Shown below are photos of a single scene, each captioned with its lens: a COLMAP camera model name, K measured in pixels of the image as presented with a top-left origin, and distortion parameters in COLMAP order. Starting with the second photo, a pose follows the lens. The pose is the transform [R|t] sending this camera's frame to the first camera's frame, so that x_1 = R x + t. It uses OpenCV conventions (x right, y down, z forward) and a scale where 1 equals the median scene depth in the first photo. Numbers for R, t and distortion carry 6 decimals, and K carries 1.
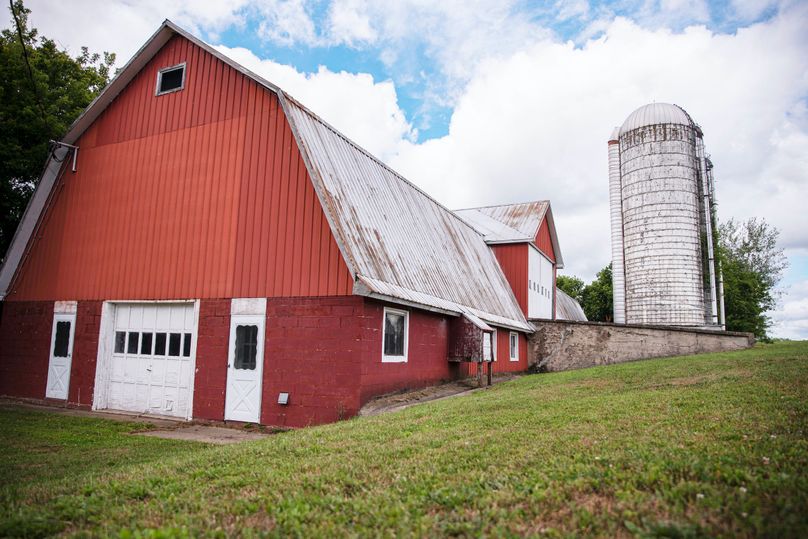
lens RADIAL K [[550.6, 0, 404.0], [0, 550.6, 269.5], [0, 0, 1]] dist [-0.072079, 0.002928]
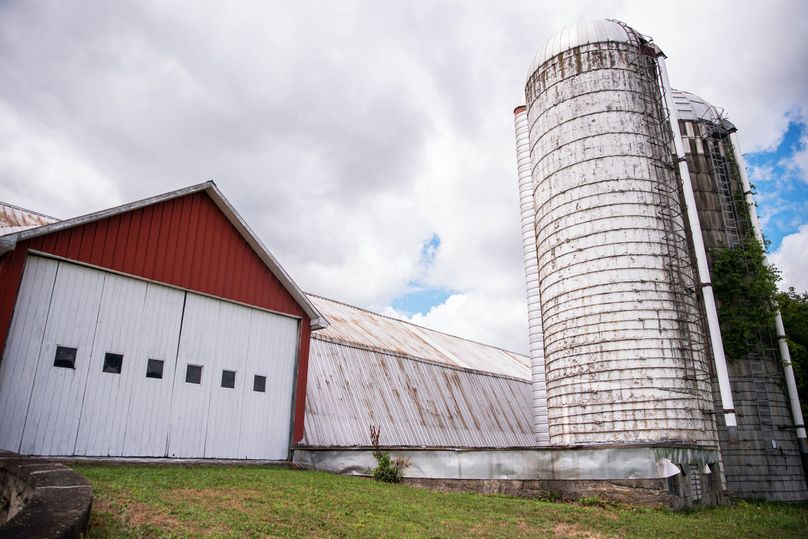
lens RADIAL K [[550.6, 0, 404.0], [0, 550.6, 269.5], [0, 0, 1]] dist [-0.072079, 0.002928]
pose [[0.968956, -0.103572, -0.224493, 0.428423], [0.061678, 0.980577, -0.186186, 0.038320], [0.239417, 0.166560, 0.956524, 0.496445]]
